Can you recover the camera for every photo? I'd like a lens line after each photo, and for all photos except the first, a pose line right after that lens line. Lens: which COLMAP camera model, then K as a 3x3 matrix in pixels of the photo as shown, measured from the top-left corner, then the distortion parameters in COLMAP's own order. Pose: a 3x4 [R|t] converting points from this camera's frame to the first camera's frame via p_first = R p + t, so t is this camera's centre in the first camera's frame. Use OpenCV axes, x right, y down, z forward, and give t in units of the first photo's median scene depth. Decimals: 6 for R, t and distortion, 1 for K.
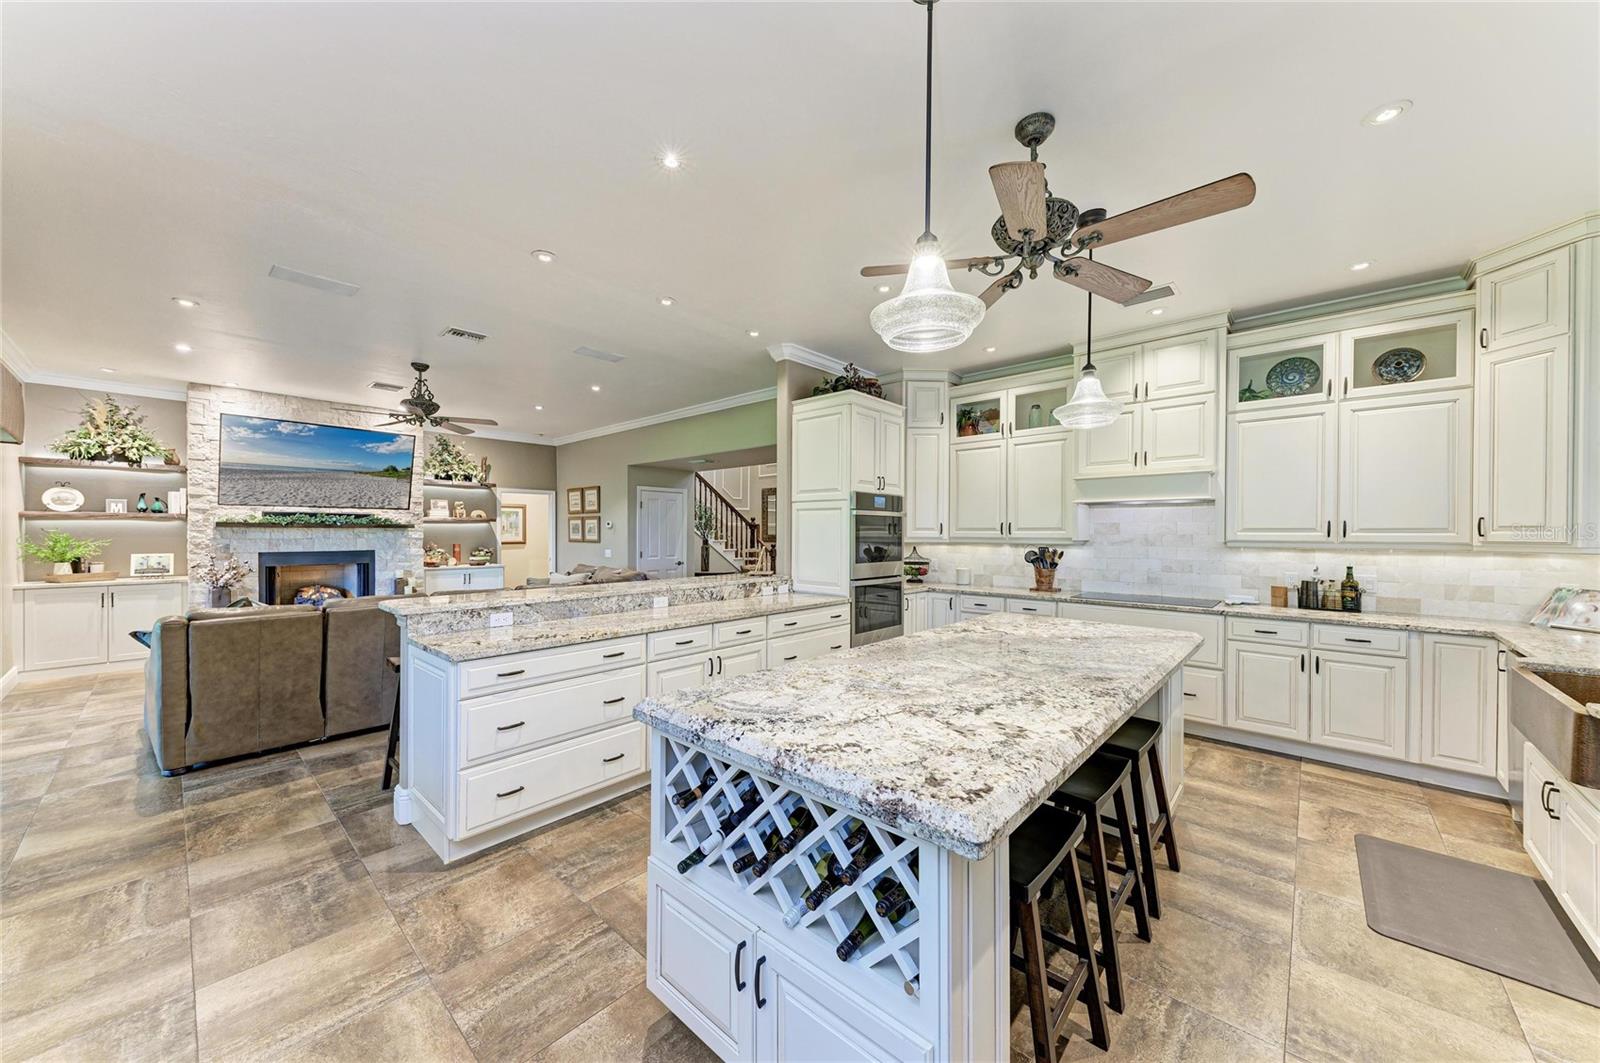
lens RADIAL K [[573.3, 0, 800.9], [0, 573.3, 532.5], [0, 0, 1]] dist [0.002930, -0.000625]
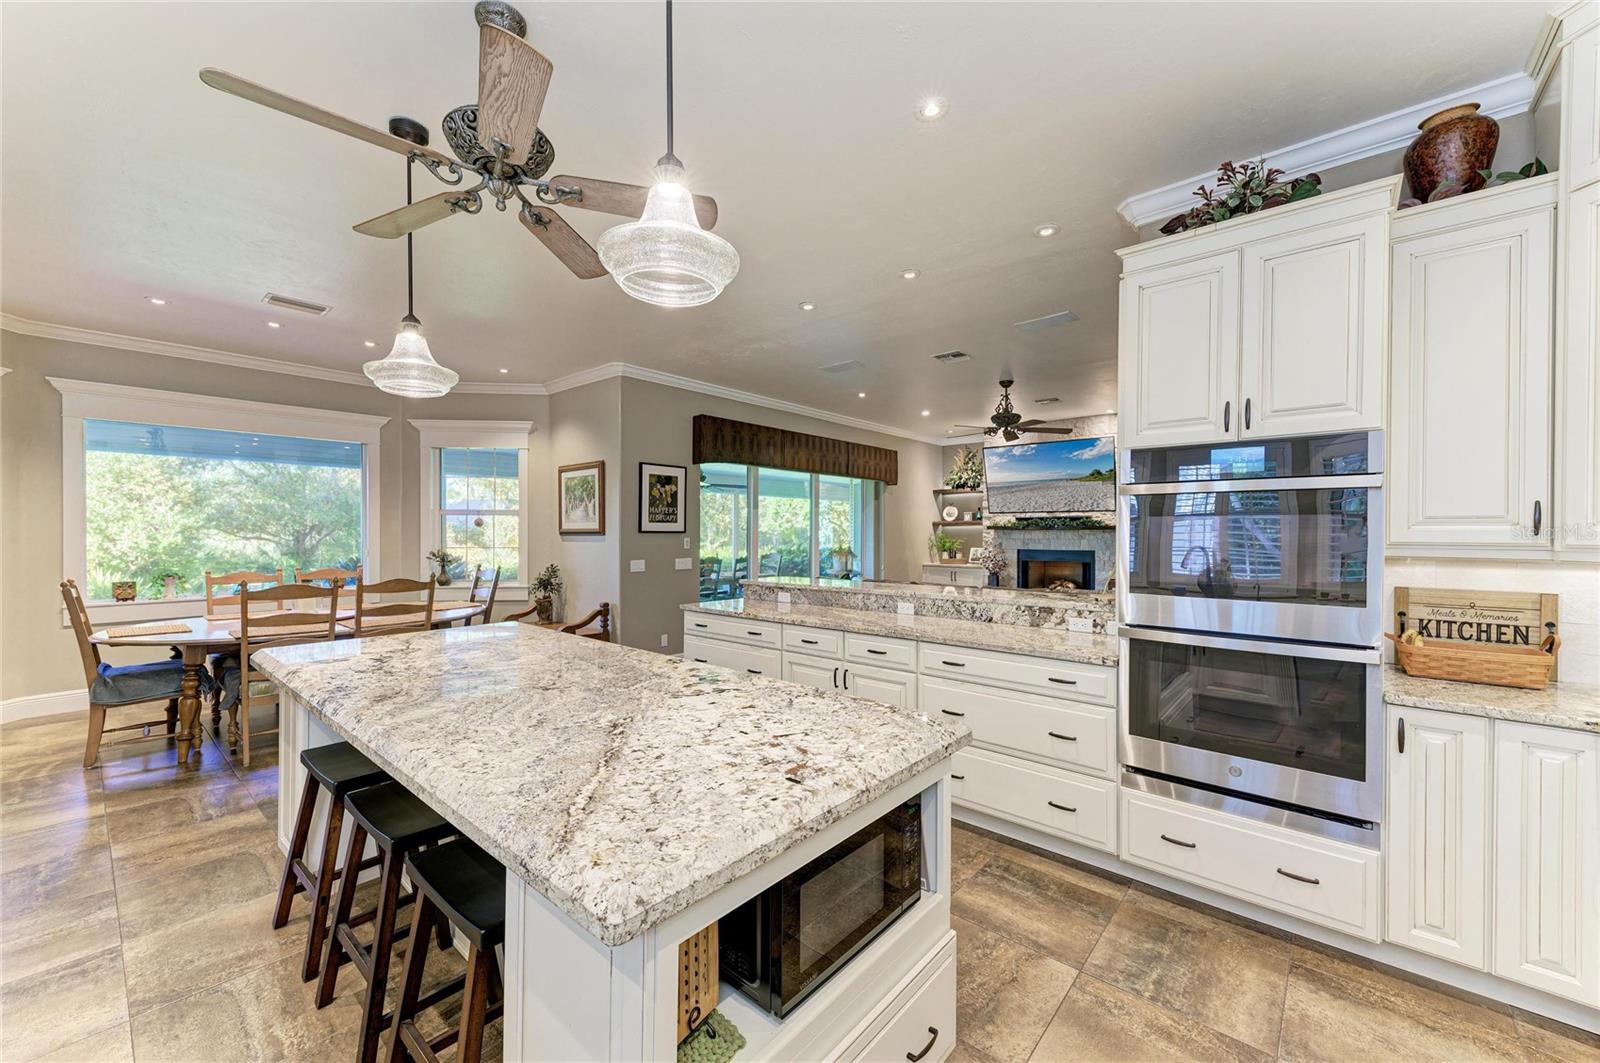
lens RADIAL K [[615.4, 0, 802.1], [0, 615.4, 543.3], [0, 0, 1]] dist [-0.001213, 0.000017]
pose [[0.018651, 0.014390, -0.999722, 0.515030], [-0.001513, 0.999896, 0.014365, 0.002930], [0.999825, 0.001244, 0.018670, 0.574512]]
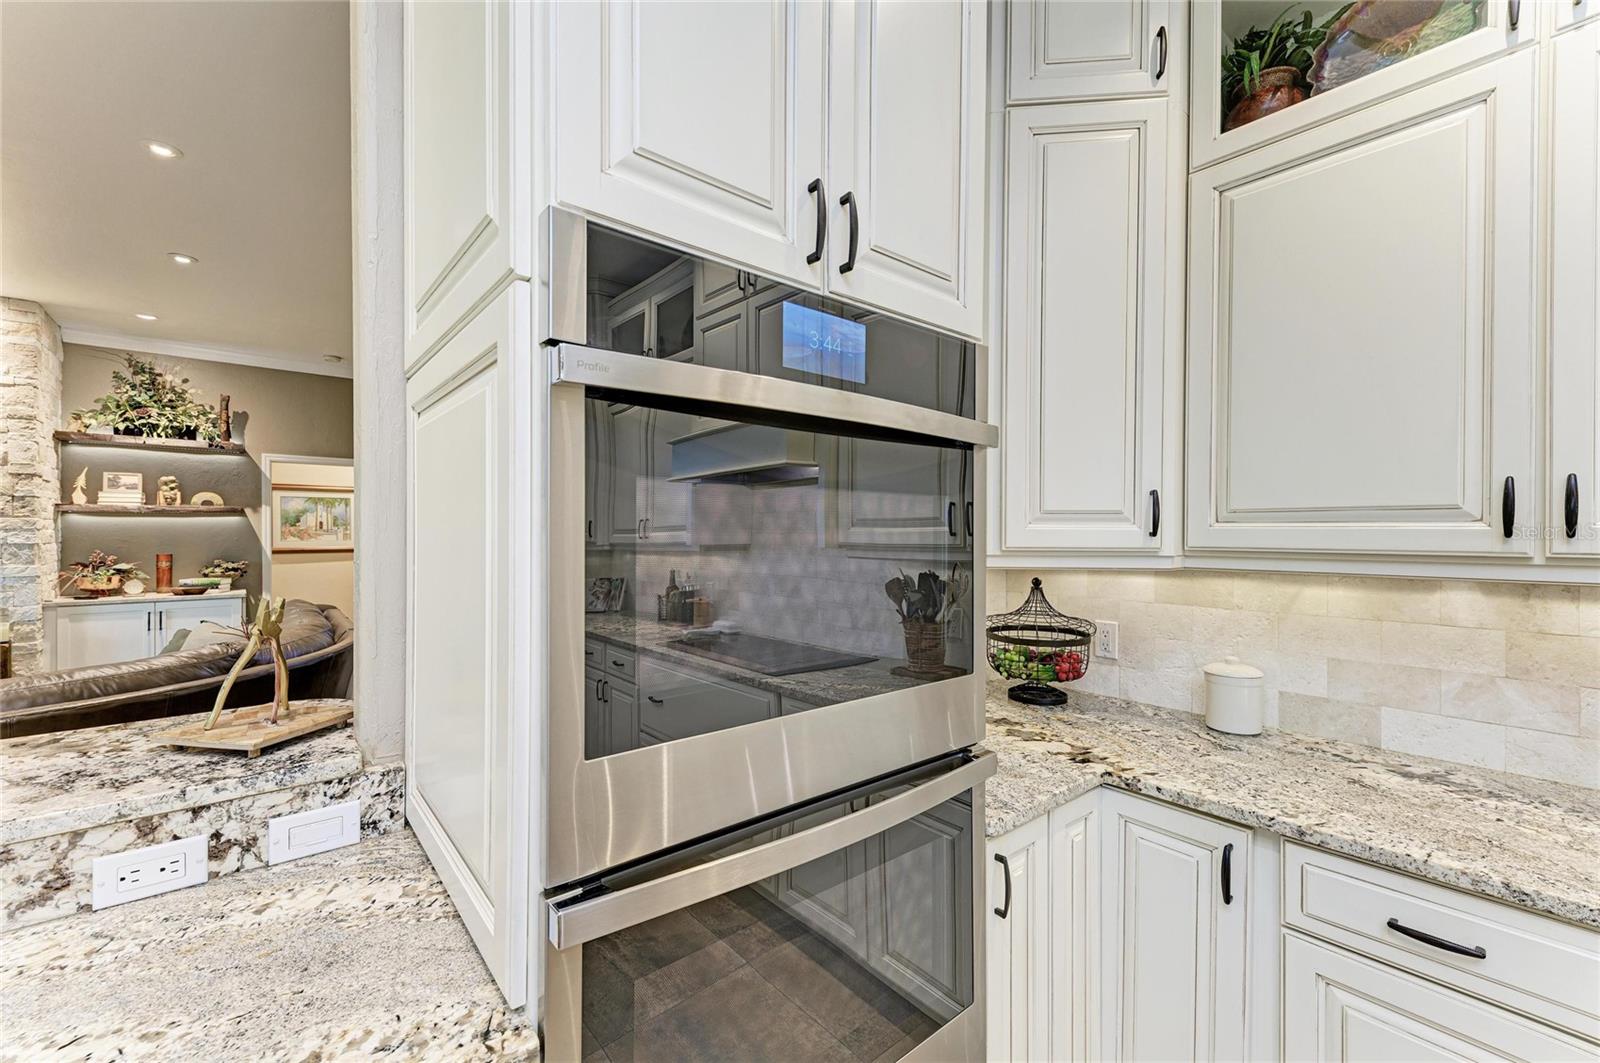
lens RADIAL K [[663.3, 0, 801.0], [0, 663.3, 532.0], [0, 0, 1]] dist [0.001777, -0.000034]
pose [[0.990164, -0.001656, -0.139903, 0.136595], [0.001375, 0.999997, -0.002109, 0.001763], [0.139906, 0.001896, 0.990163, 0.700154]]
